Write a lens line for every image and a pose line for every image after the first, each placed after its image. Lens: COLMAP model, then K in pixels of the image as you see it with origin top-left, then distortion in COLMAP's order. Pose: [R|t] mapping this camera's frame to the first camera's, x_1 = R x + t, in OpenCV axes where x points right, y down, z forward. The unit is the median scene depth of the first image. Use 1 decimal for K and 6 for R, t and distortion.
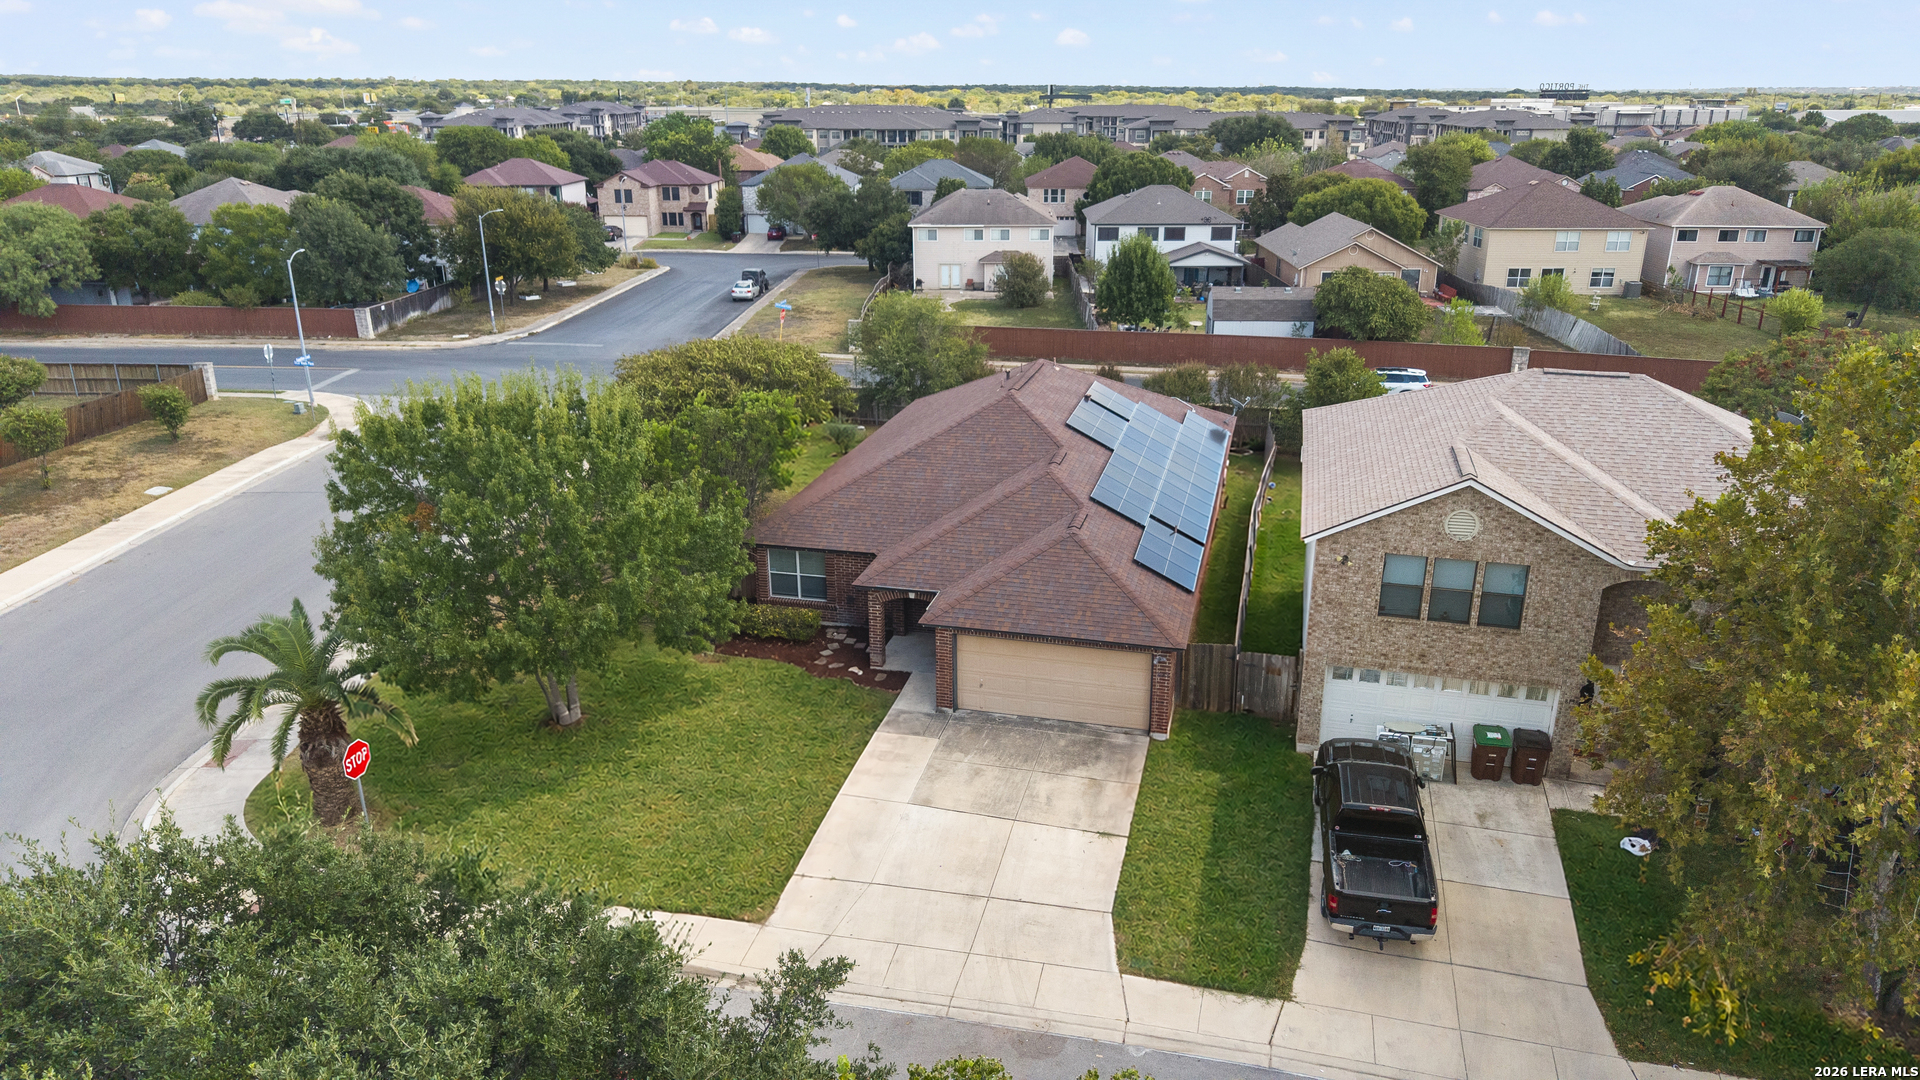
lens RADIAL K [[1292.6, 0, 970.4], [0, 1292.6, 558.7], [0, 0, 1]] dist [0.025277, -0.035057]
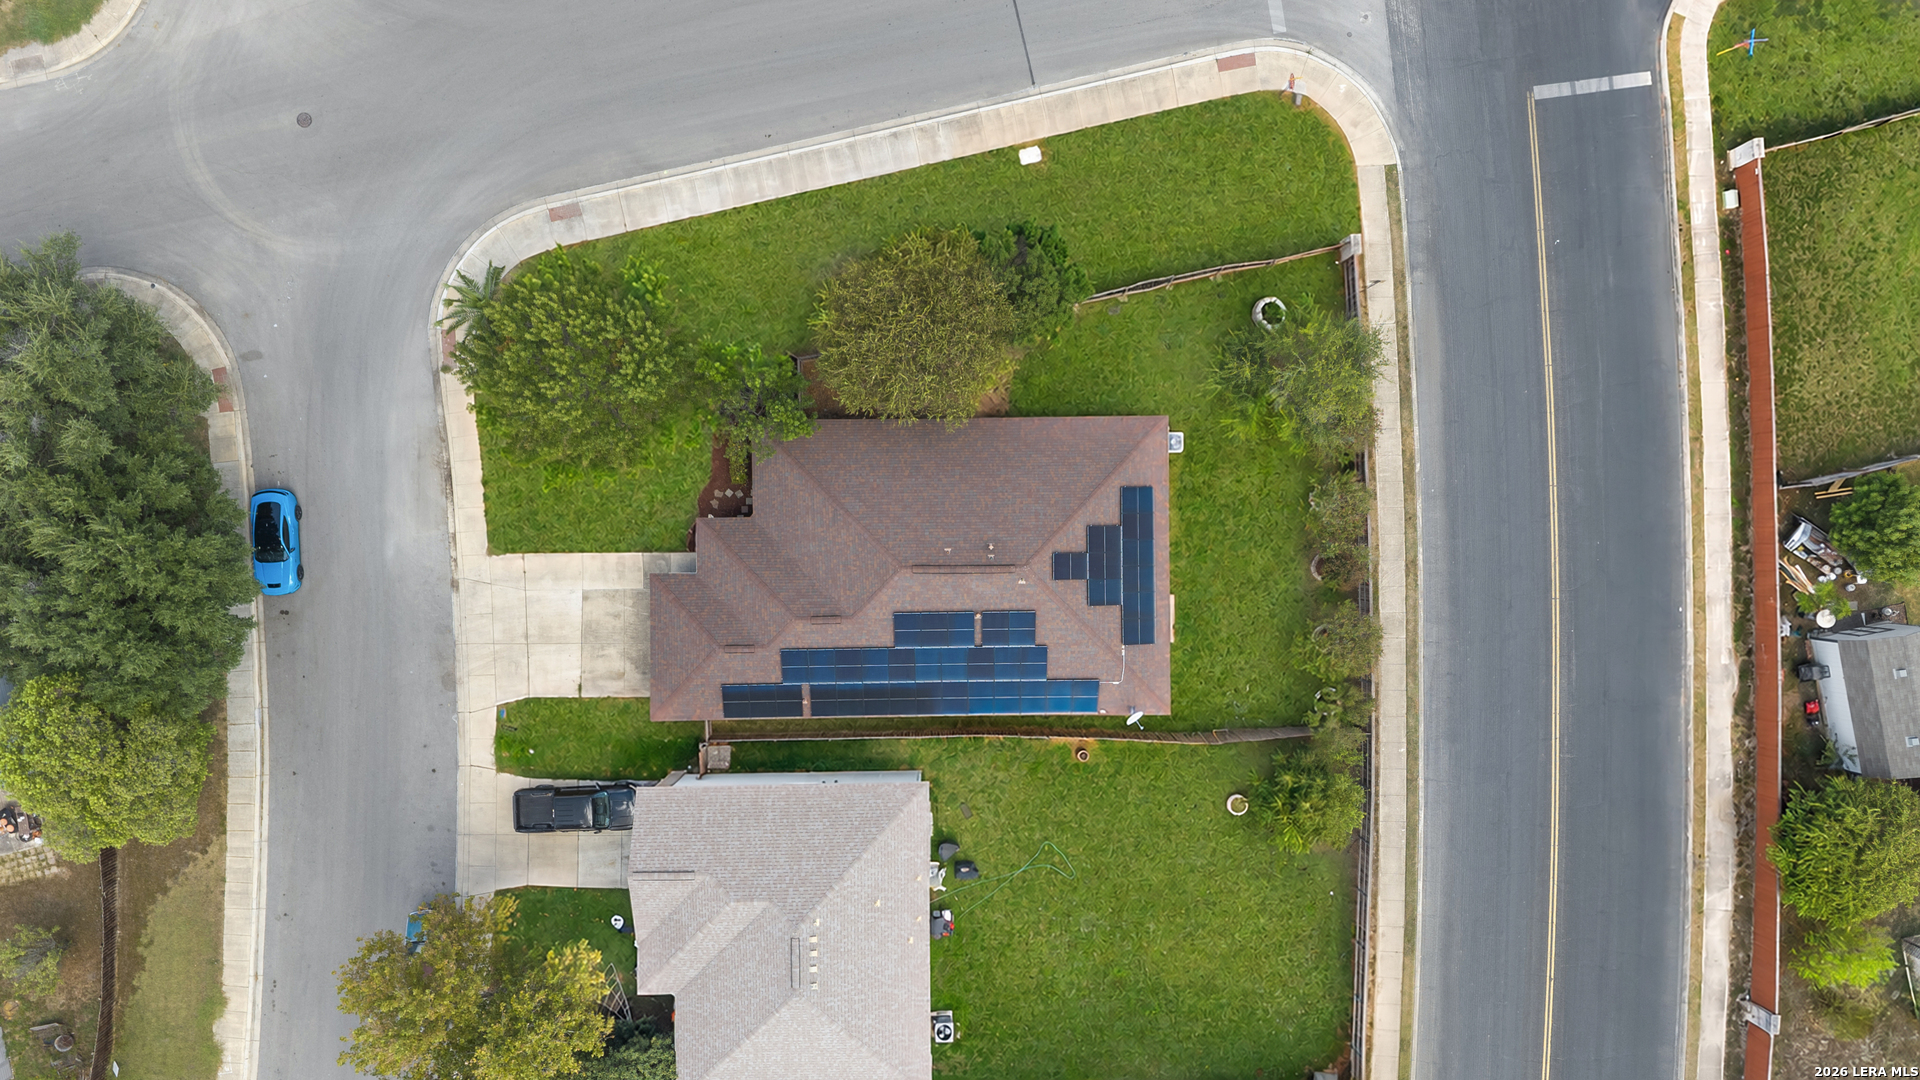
lens RADIAL K [[1292.6, 0, 959.0], [0, 1292.6, 537.8], [0, 0, 1]] dist [0.025277, -0.035057]
pose [[0.251860, 0.967656, 0.014448, -0.002792], [-0.347527, 0.076500, 0.934544, -0.710620], [0.903212, -0.240395, 0.355554, 0.303371]]
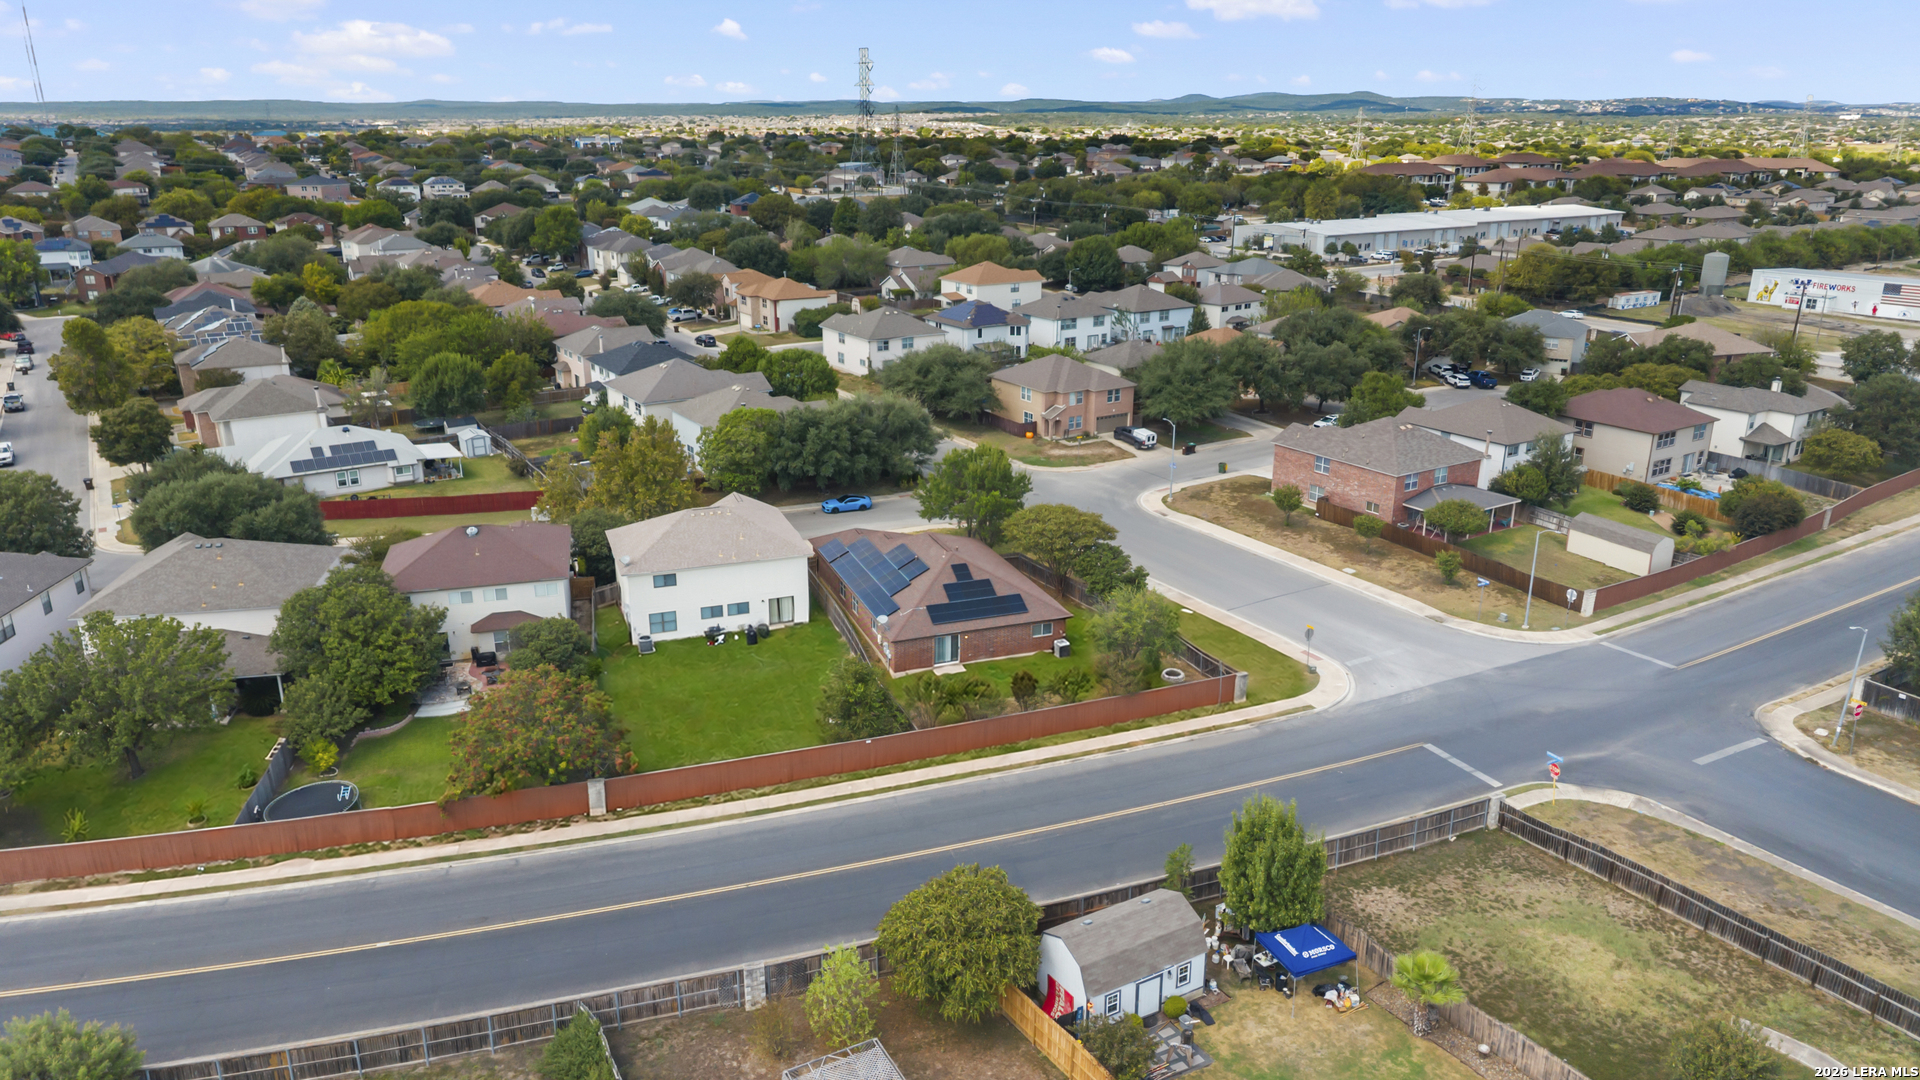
lens RADIAL K [[1292.6, 0, 956.4], [0, 1292.6, 536.4], [0, 0, 1]] dist [0.025277, -0.035057]
pose [[-0.814933, 0.169384, -0.554251, 0.666124], [-0.209976, 0.805071, 0.554771, -0.742856], [0.540180, 0.568480, -0.620512, 1.283773]]
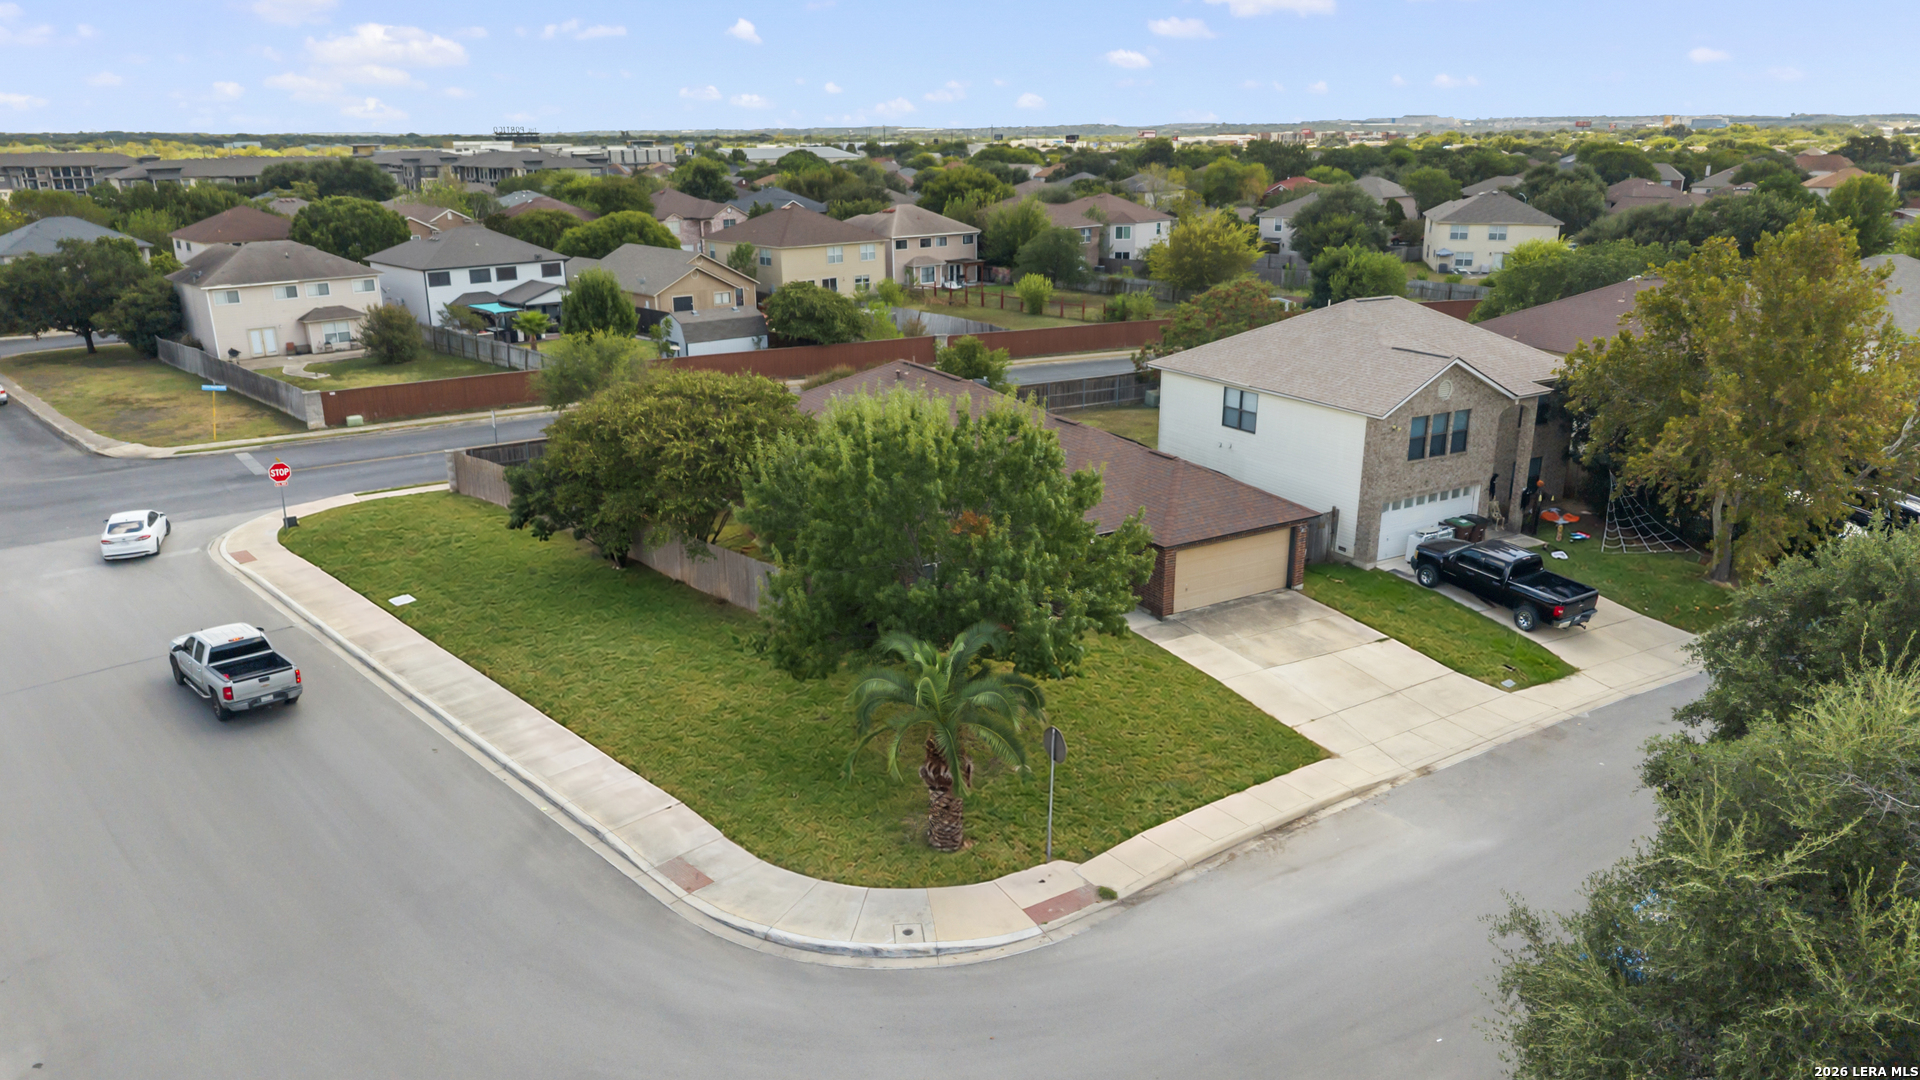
lens RADIAL K [[1292.6, 0, 987.5], [0, 1292.6, 569.4], [0, 0, 1]] dist [0.025277, -0.035057]
pose [[0.701842, -0.231103, 0.673802, -0.394207], [0.247057, 0.966168, 0.074041, -0.024587], [-0.668117, 0.114502, 0.735193, 0.086060]]
